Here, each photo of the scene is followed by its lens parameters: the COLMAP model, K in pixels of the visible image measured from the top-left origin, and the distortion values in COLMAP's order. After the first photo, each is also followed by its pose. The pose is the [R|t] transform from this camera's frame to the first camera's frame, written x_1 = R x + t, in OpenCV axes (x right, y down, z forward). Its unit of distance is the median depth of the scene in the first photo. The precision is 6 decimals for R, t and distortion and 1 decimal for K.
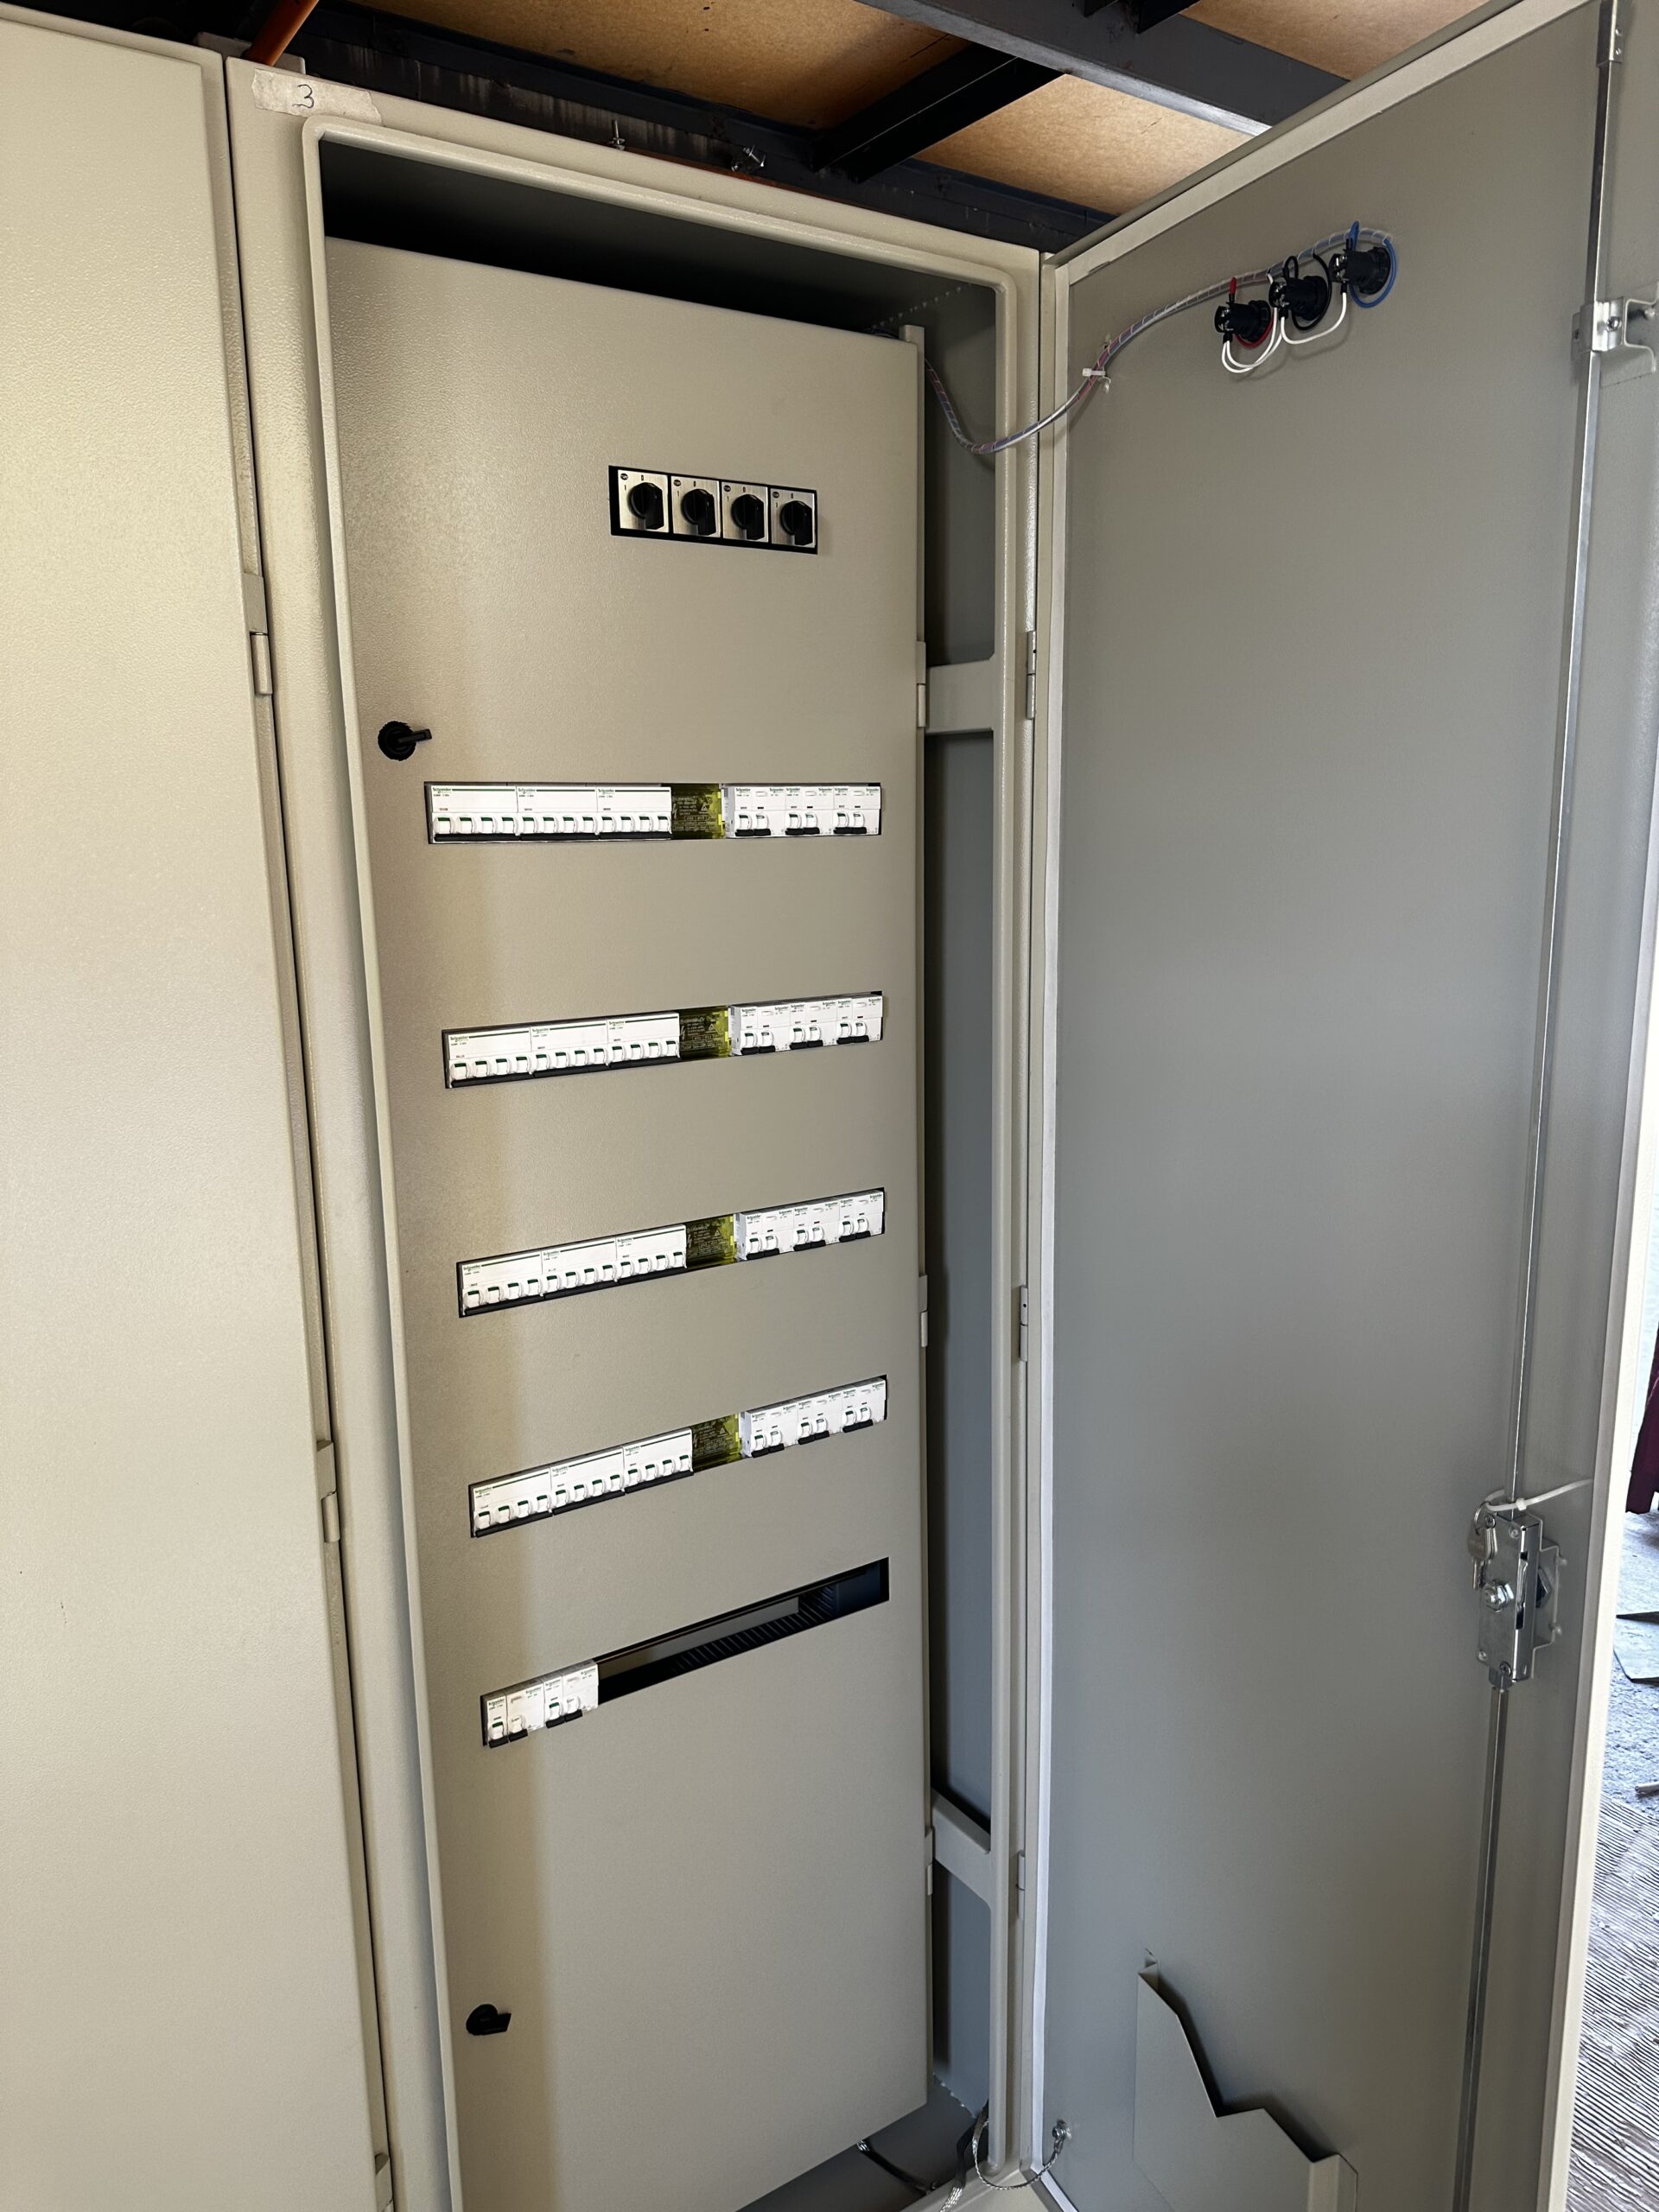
lens RADIAL K [[1556.6, 0, 829.5], [0, 1556.6, 1106.0], [0, 0, 1]] dist [0.032538, -0.058094]
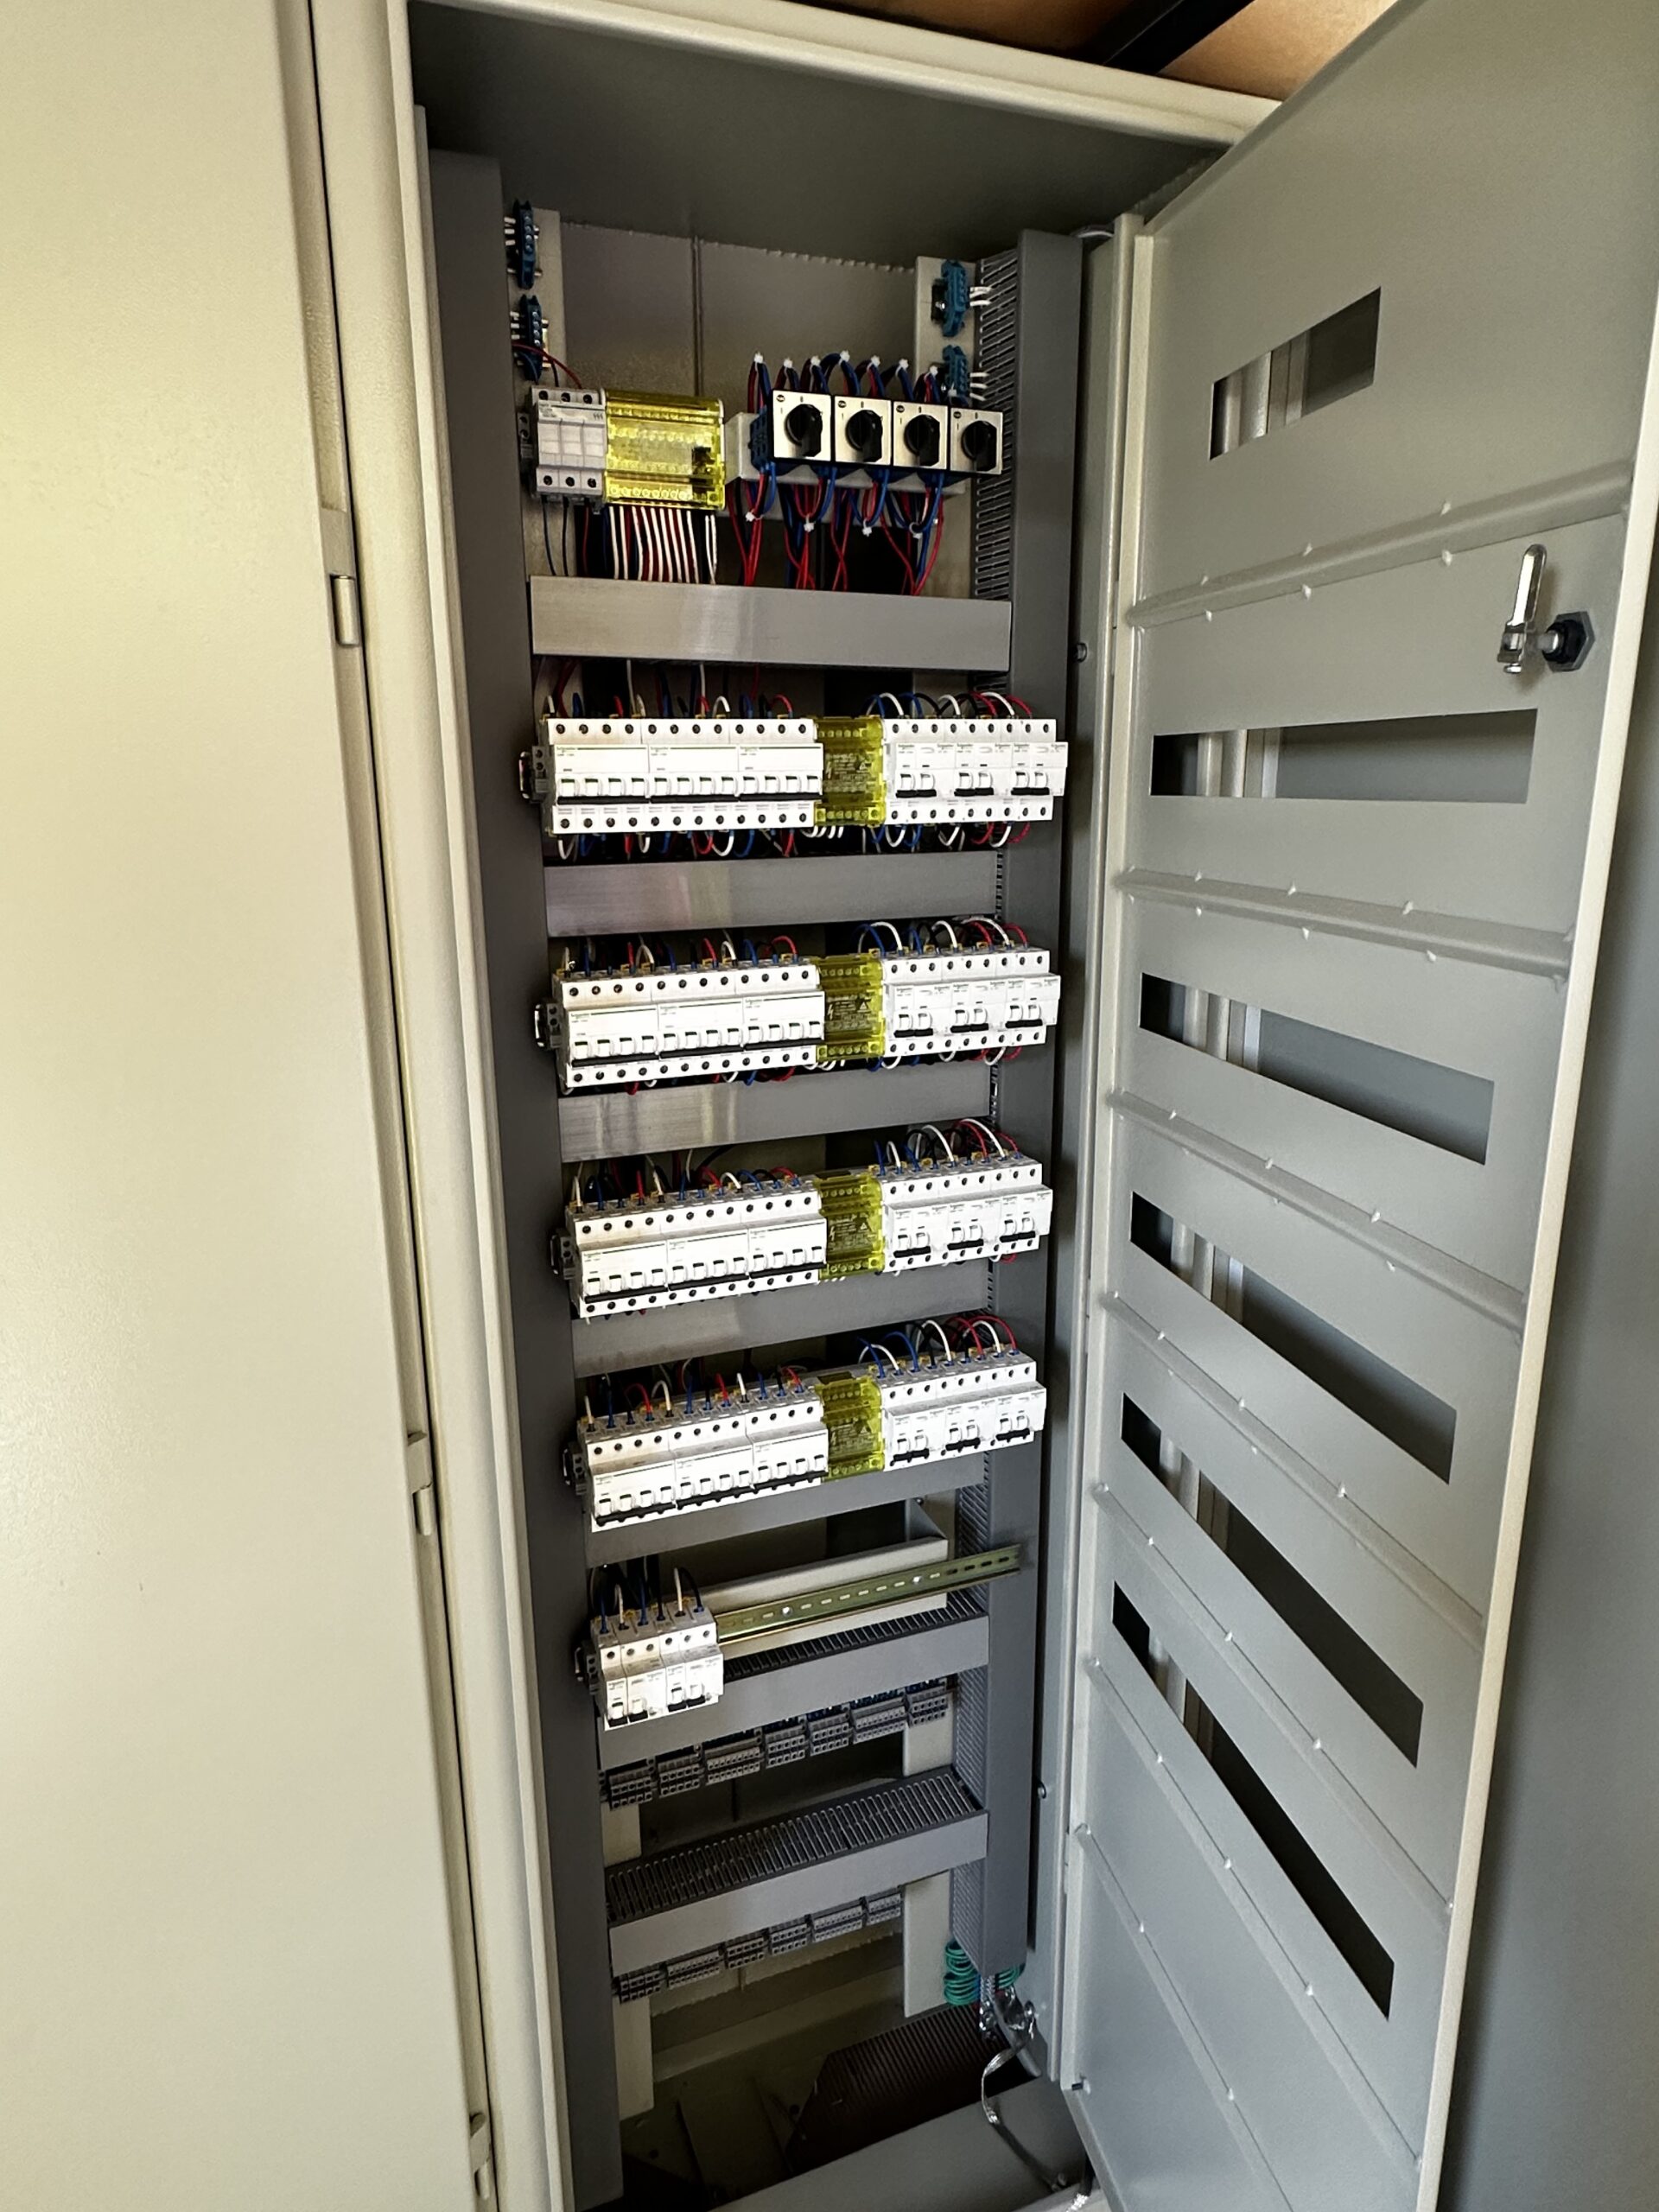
lens RADIAL K [[1348.3, 0, 788.5], [0, 1348.3, 1112.6], [0, 0, 1]] dist [-0.041541, 0.038602]
pose [[0.975244, 0.050354, -0.215323, 0.059077], [-0.037145, 0.997196, 0.064963, -0.039857], [0.217991, -0.055357, 0.974380, 0.218642]]
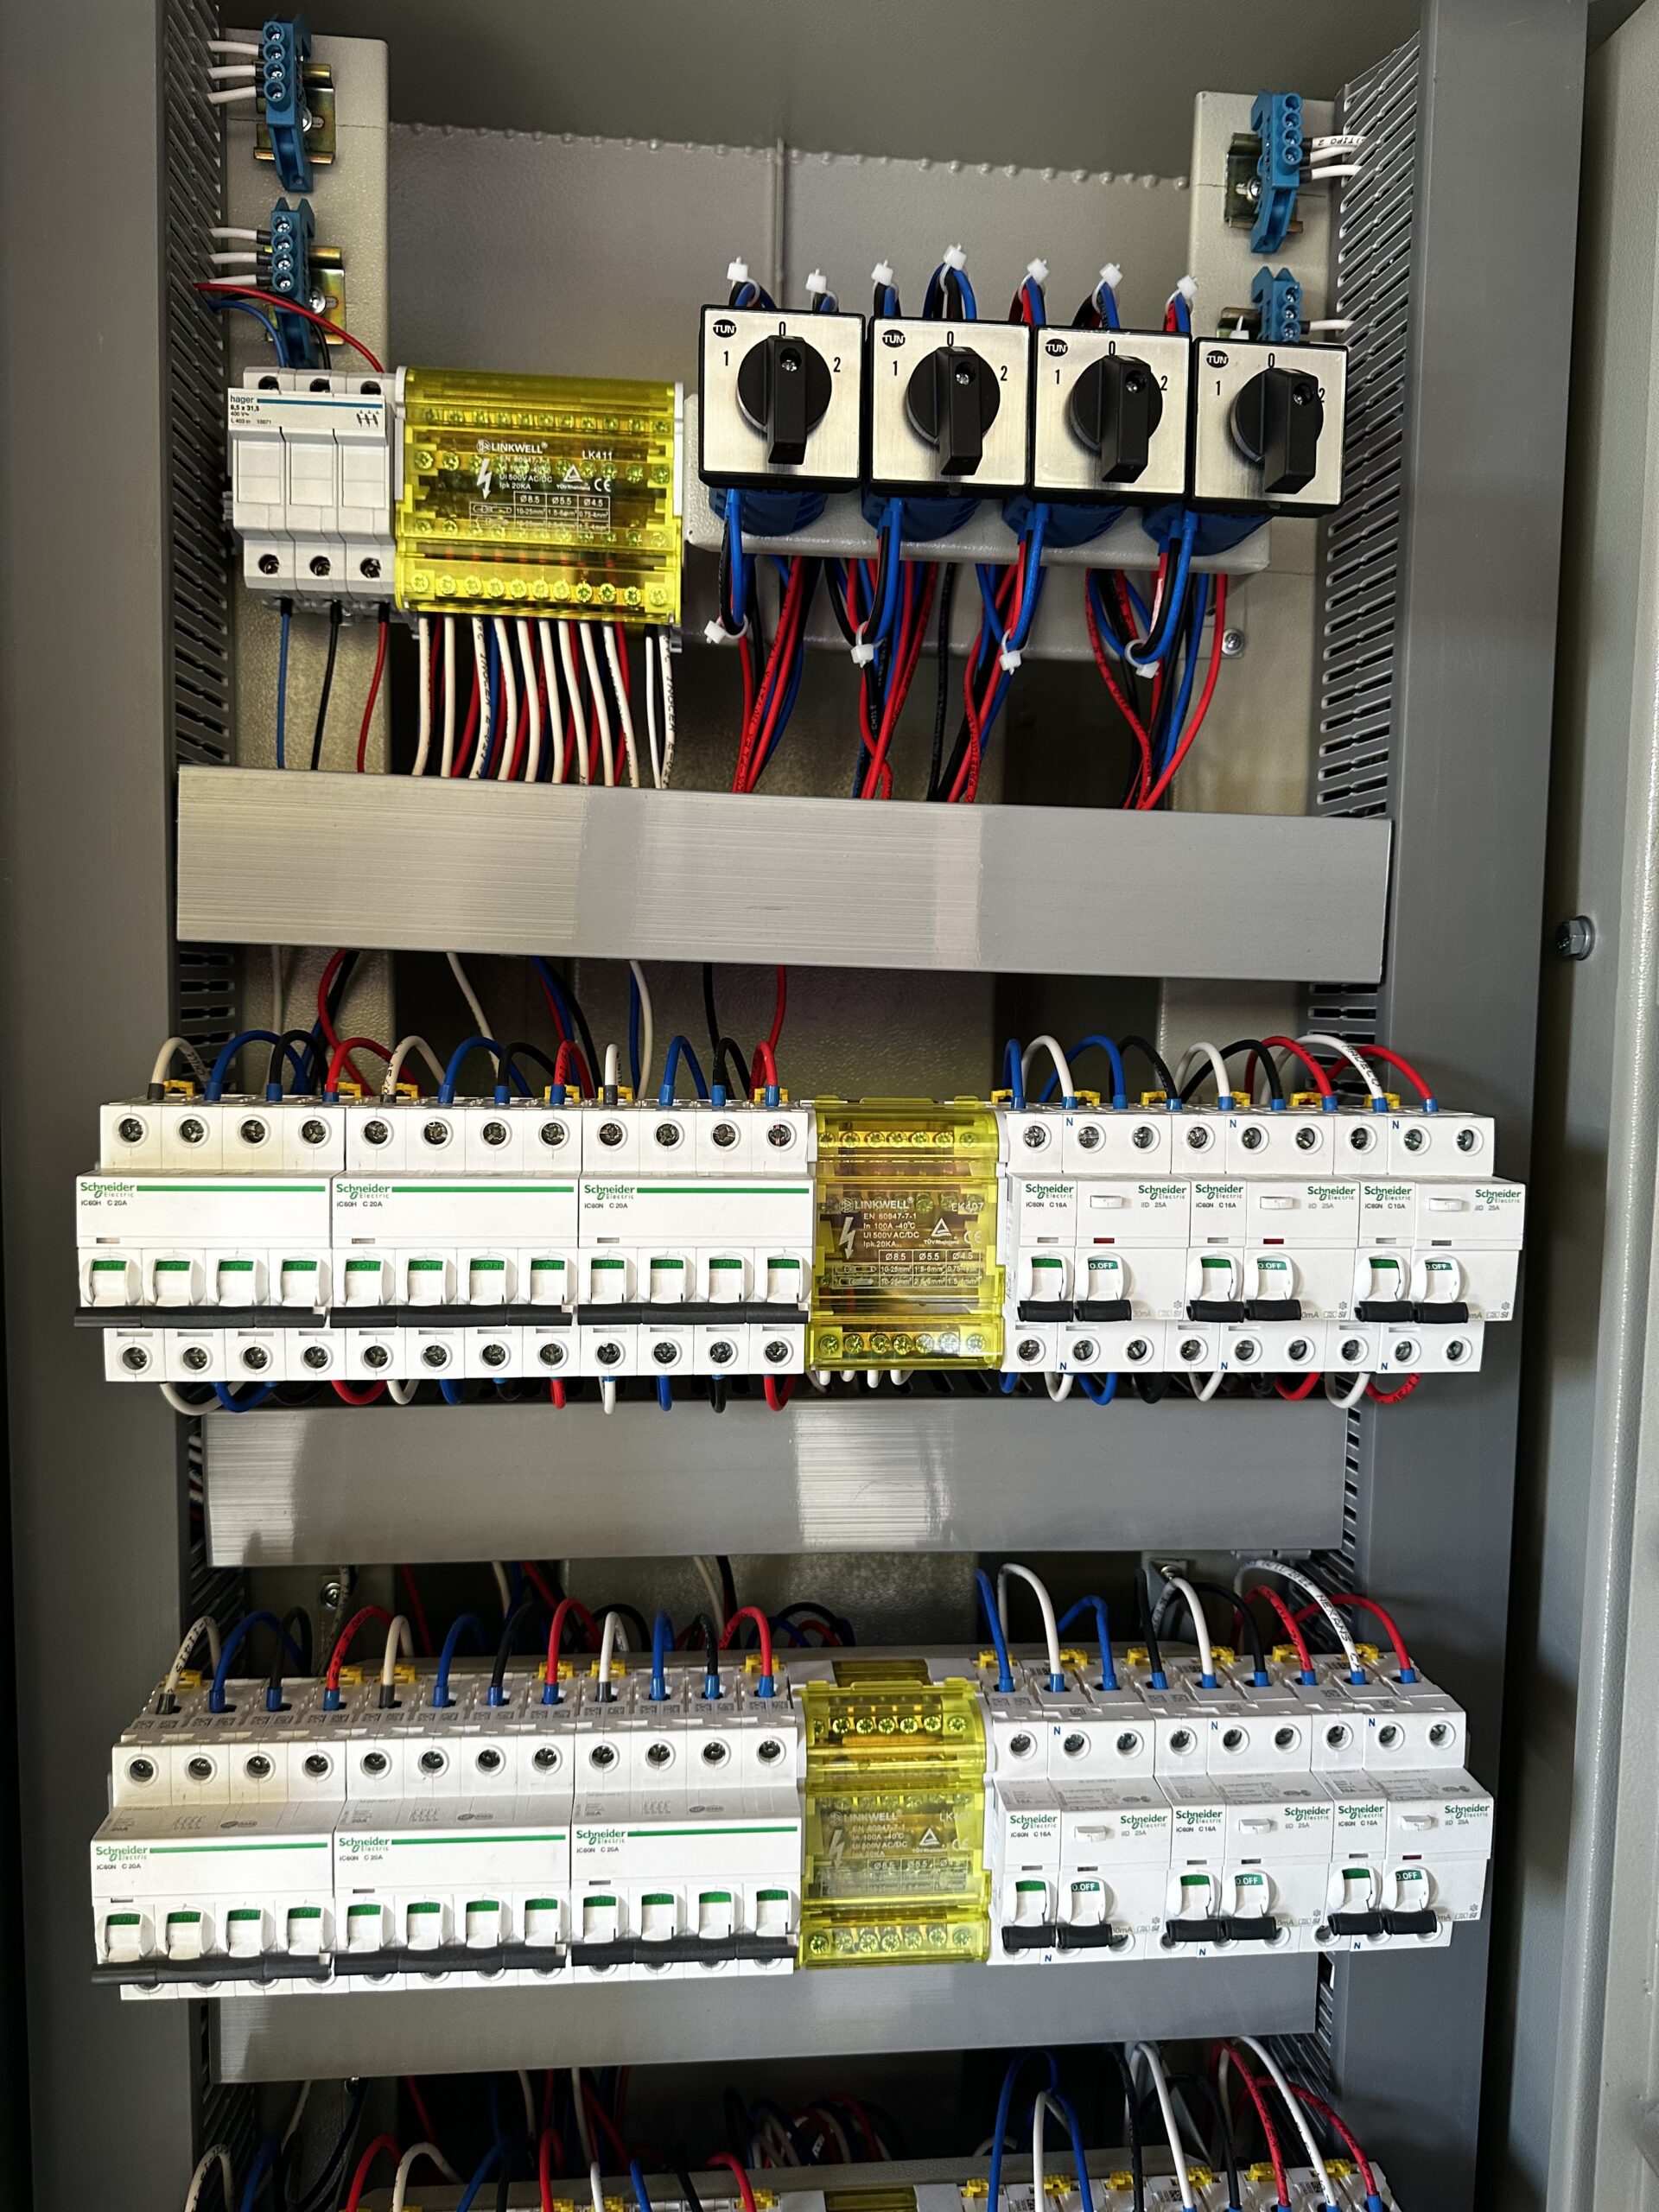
lens RADIAL K [[1556.6, 0, 829.5], [0, 1556.6, 1106.0], [0, 0, 1]] dist [0.032538, -0.058094]
pose [[0.880279, 0.057085, -0.471009, 0.065051], [-0.112890, 0.989425, -0.091067, -0.192984], [0.460830, 0.133336, 0.877415, 0.703118]]
